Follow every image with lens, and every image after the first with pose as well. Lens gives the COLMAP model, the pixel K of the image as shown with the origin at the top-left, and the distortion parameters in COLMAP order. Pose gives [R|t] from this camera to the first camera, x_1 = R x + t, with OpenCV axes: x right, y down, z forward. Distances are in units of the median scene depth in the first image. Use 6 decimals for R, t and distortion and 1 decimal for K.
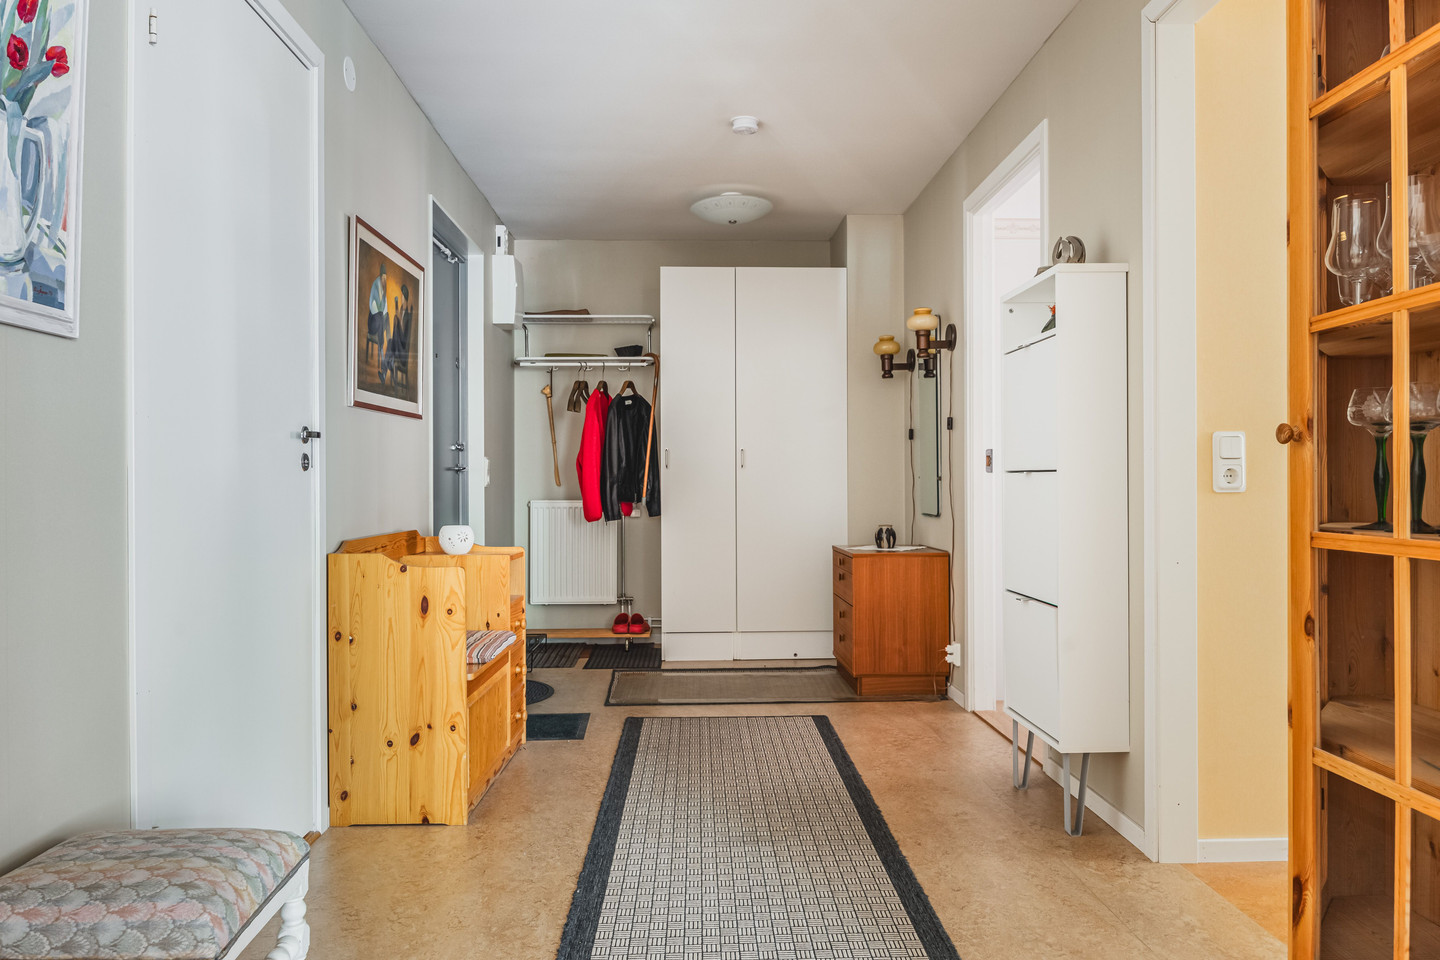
lens RADIAL K [[1027.5, 0, 720.4], [0, 1027.5, 478.0], [0, 0, 1]] dist [-0.000437, -0.000037]
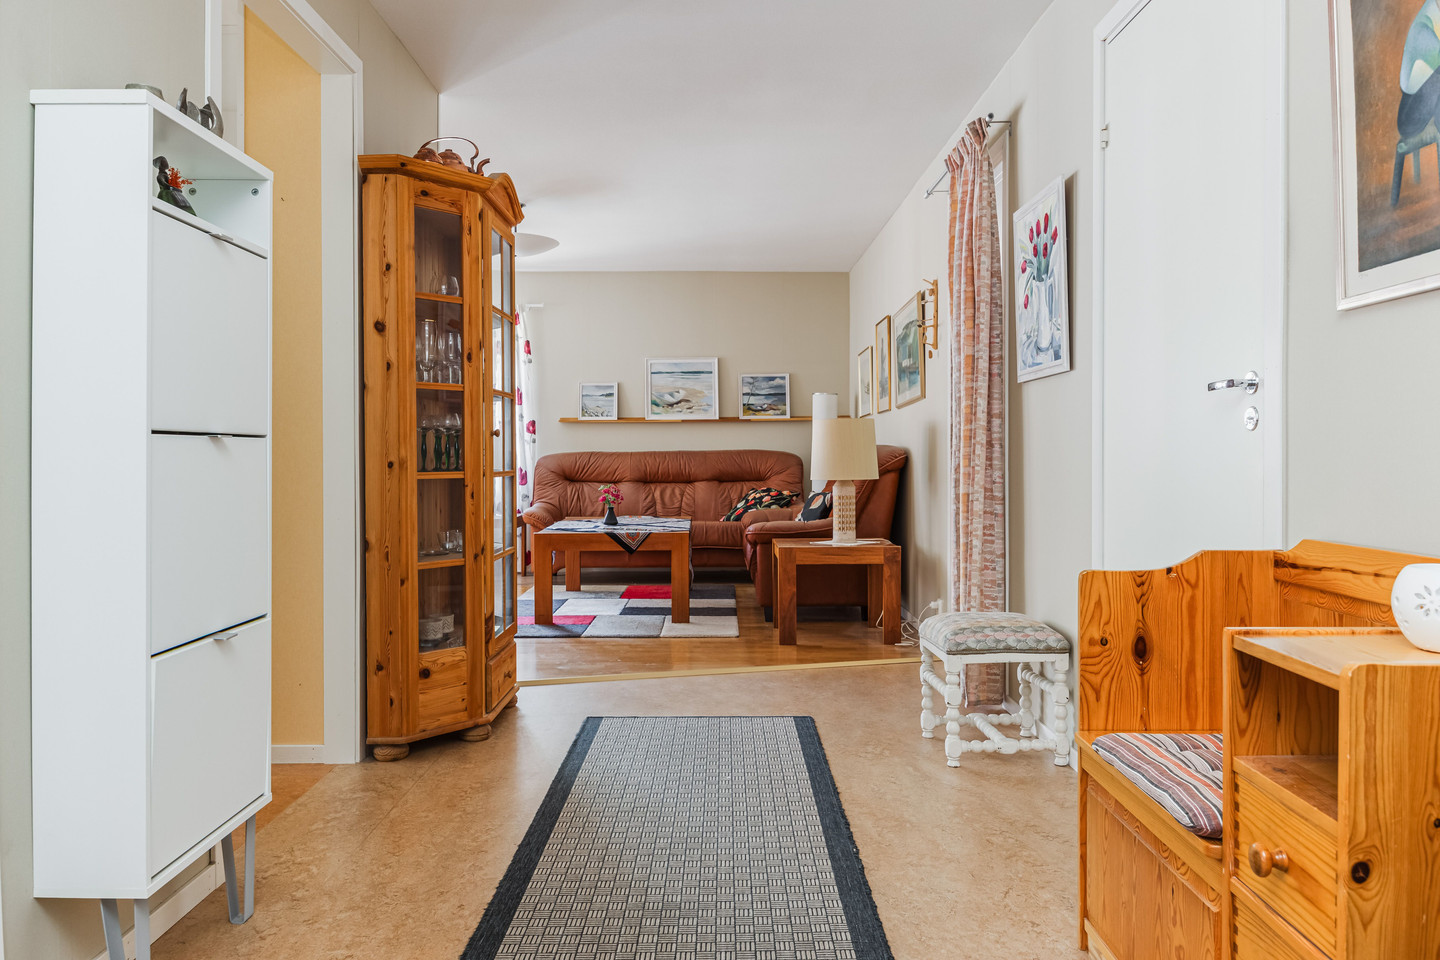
lens RADIAL K [[1083.0, 0, 720.2], [0, 1083.0, 471.5], [0, 0, 1]] dist [0.000497, -0.000005]
pose [[-0.999570, 0.009394, 0.027774, -0.037634], [0.009727, 0.999882, 0.011874, 0.012960], [-0.027659, 0.012139, -0.999544, 2.019476]]
